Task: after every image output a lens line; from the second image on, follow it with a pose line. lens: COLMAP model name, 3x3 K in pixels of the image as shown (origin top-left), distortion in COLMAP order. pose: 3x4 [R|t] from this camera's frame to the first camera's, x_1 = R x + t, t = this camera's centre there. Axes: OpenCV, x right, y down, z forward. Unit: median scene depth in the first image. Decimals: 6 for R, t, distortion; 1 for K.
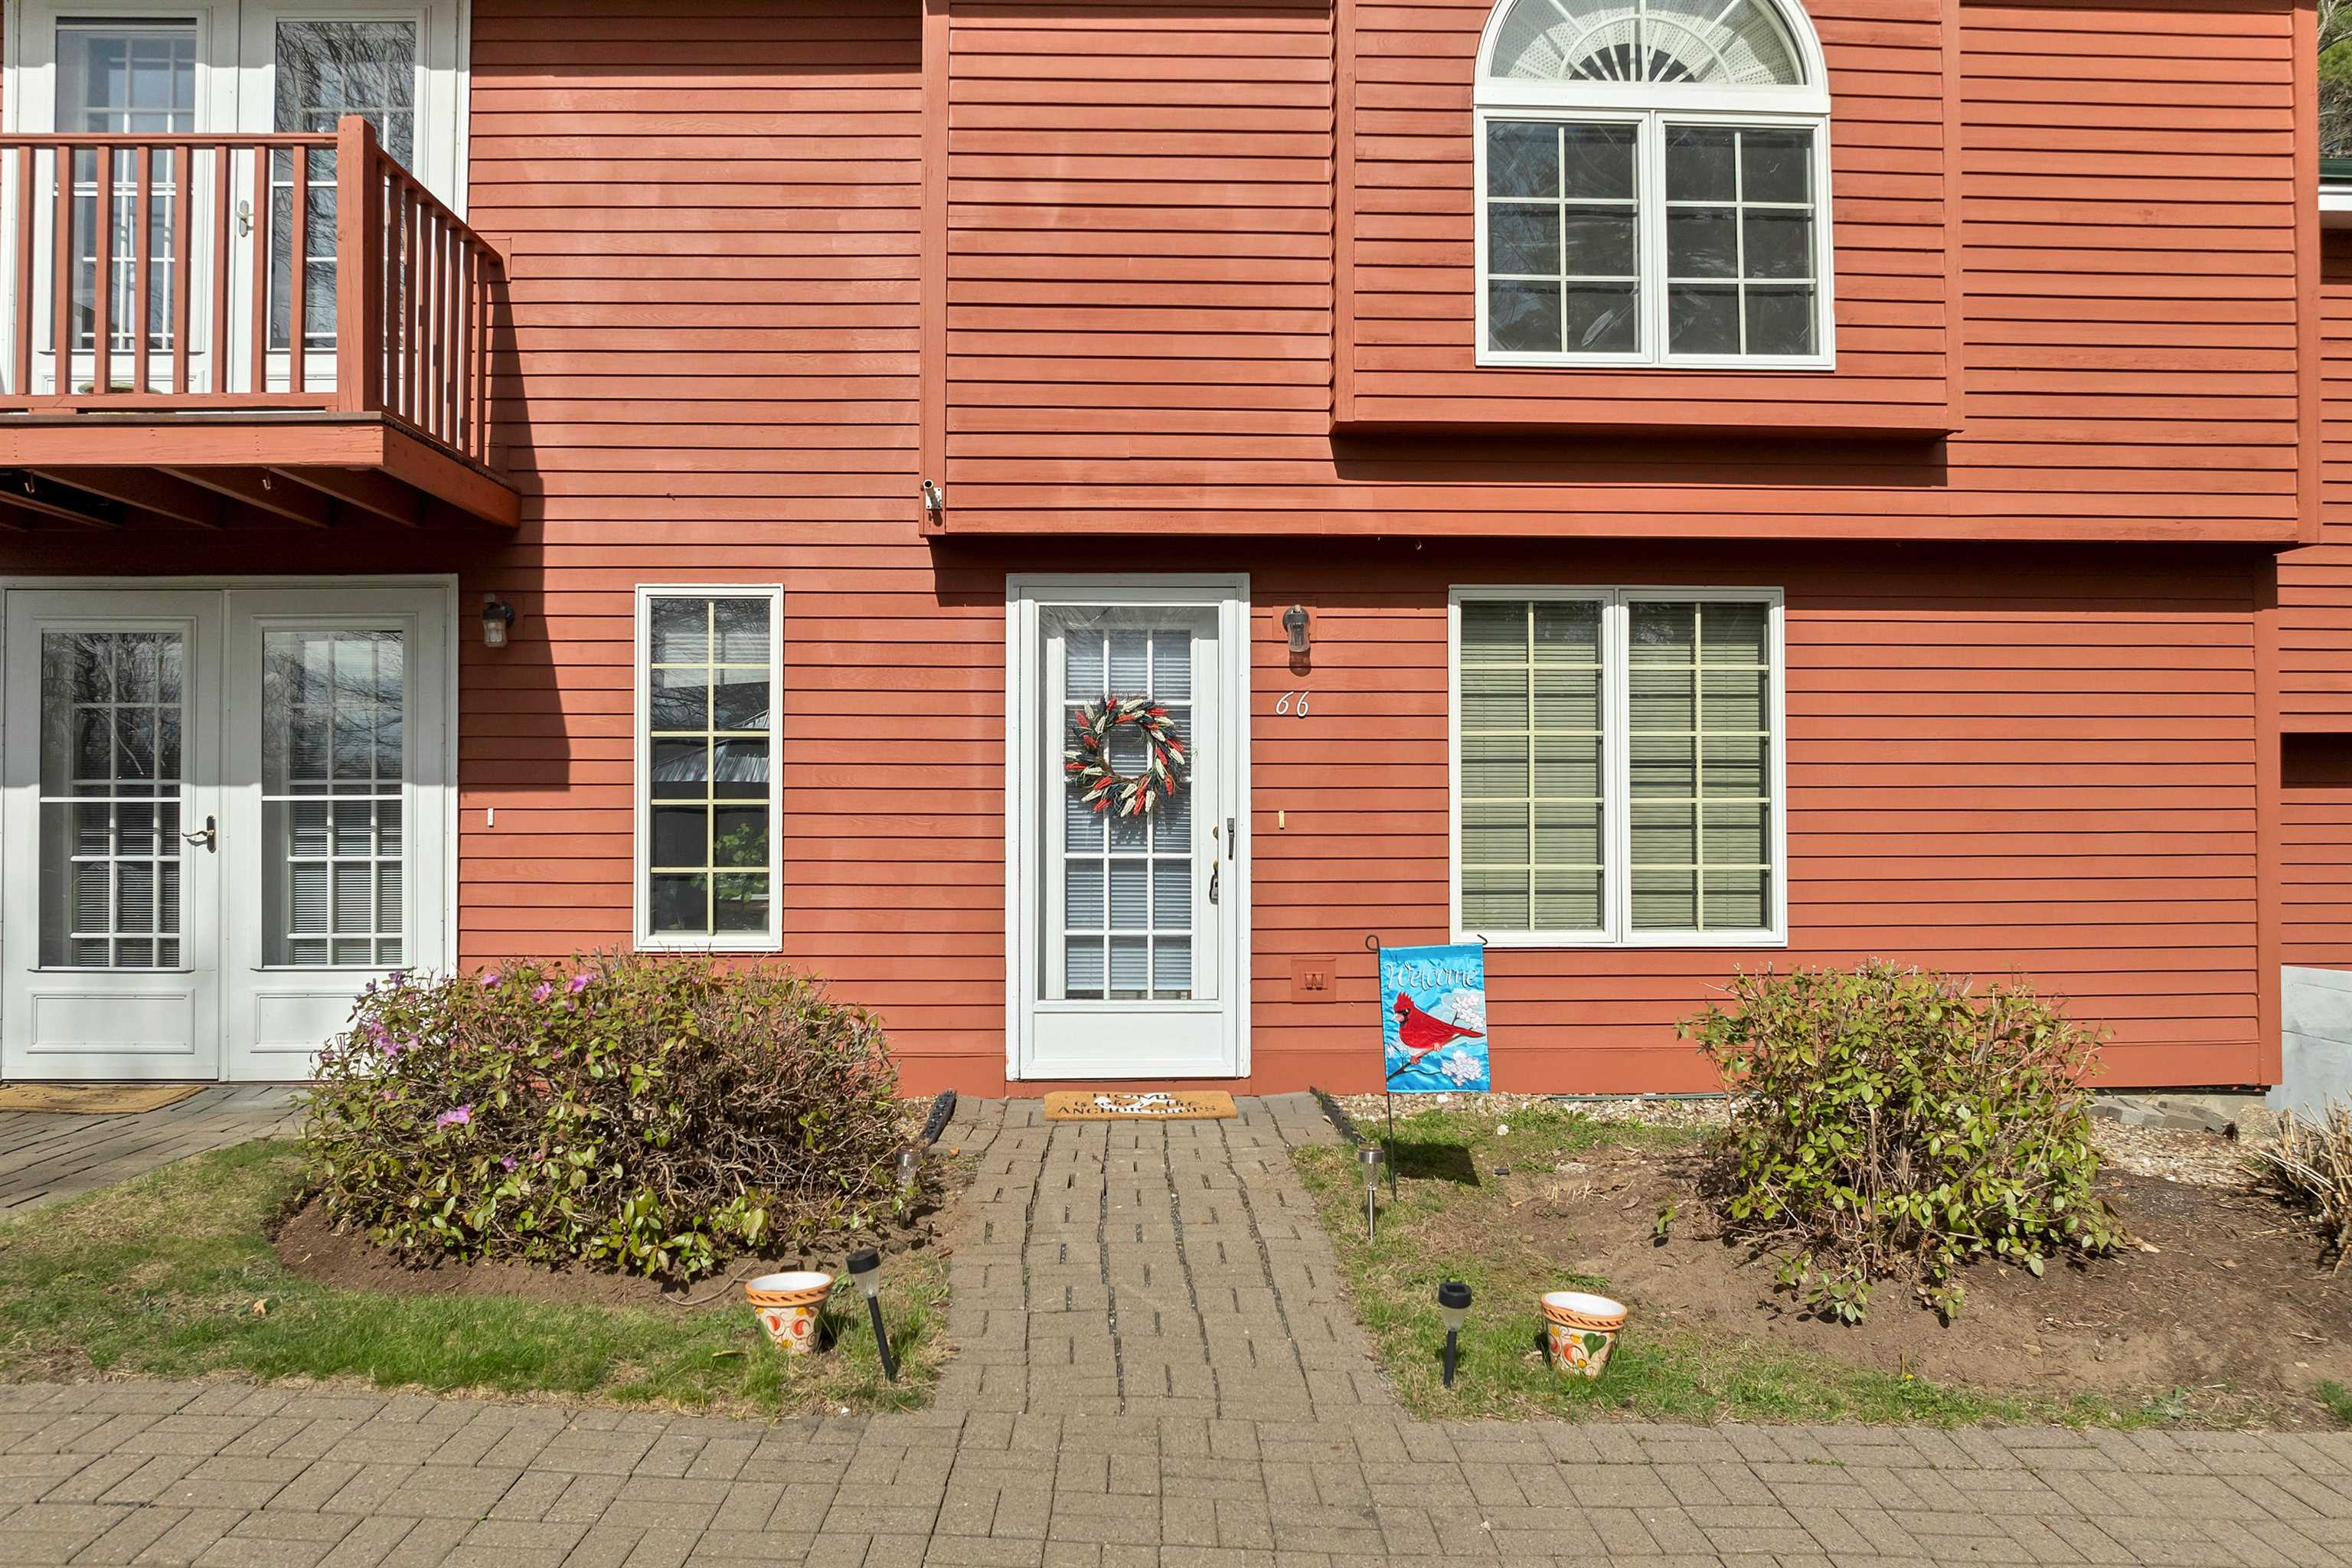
lens RADIAL K [[1632.5, 0, 1172.3], [0, 1632.5, 788.6], [0, 0, 1]] dist [-0.038379, -0.001276]
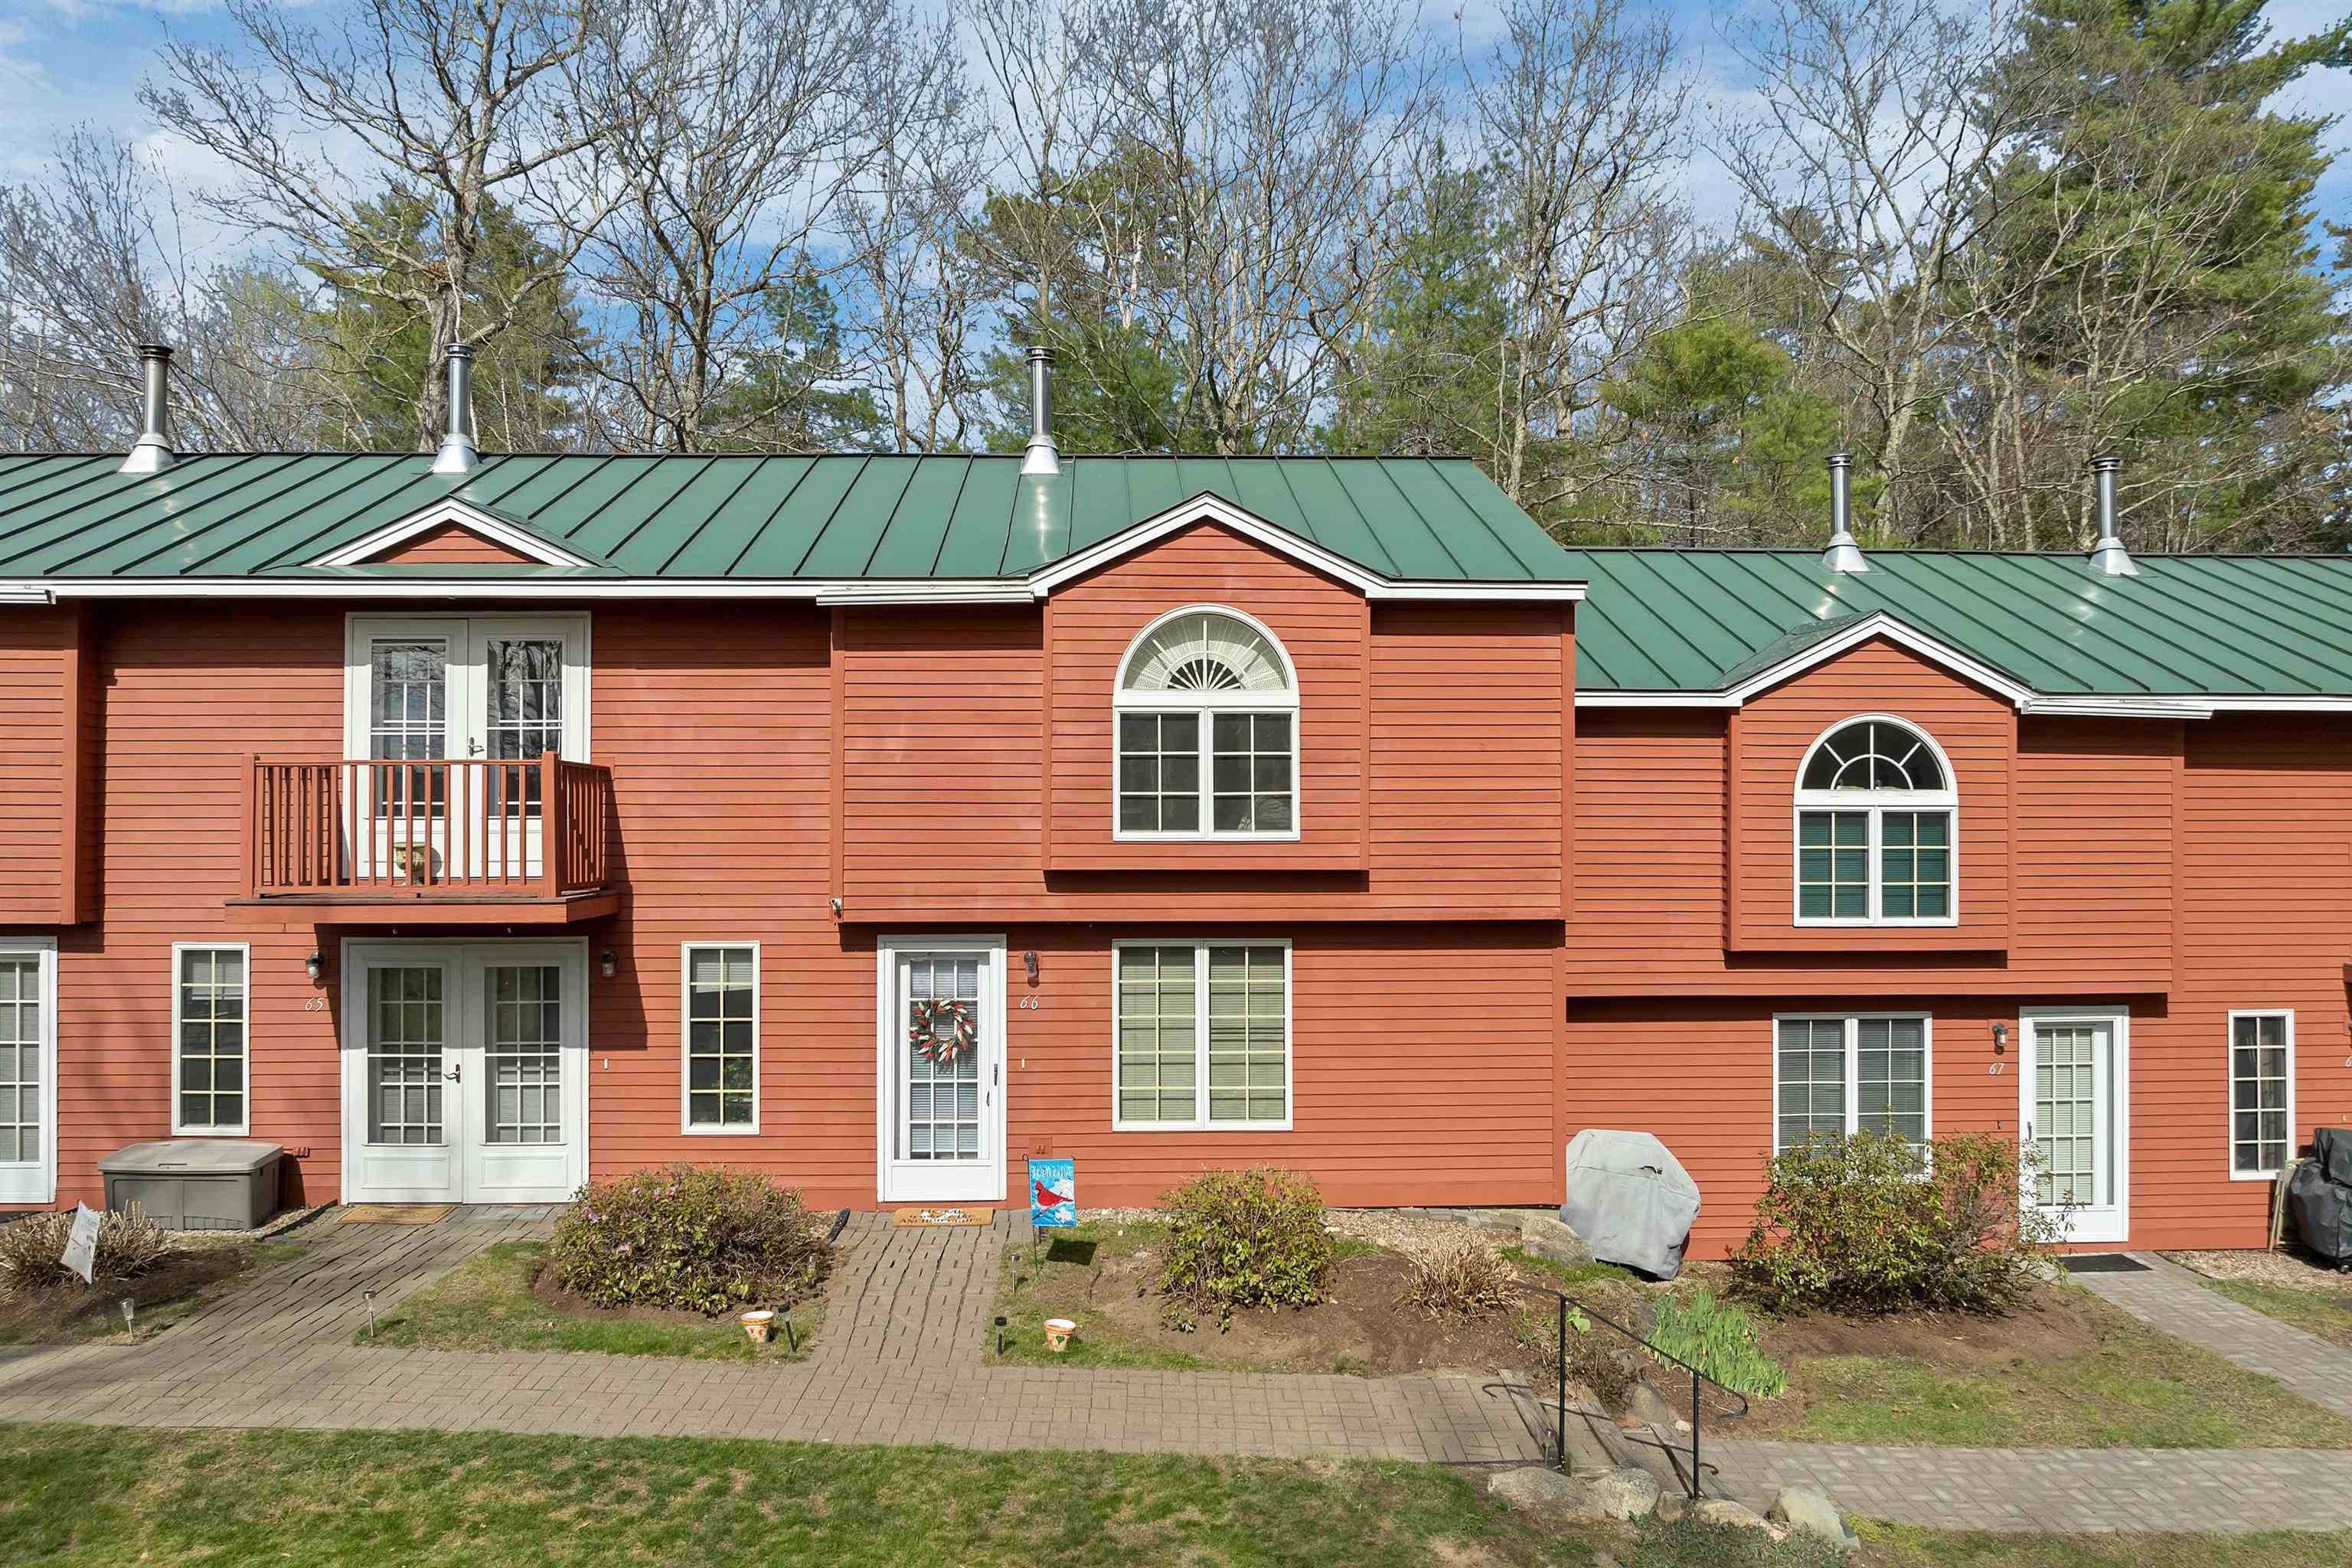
lens RADIAL K [[1632.5, 0, 1179.5], [0, 1632.5, 777.7], [0, 0, 1]] dist [-0.038379, -0.001276]
pose [[0.999972, -0.000387, 0.007502, 0.241229], [0.000436, 0.999979, -0.006530, -0.309369], [-0.007500, 0.006534, 0.999951, -0.922155]]
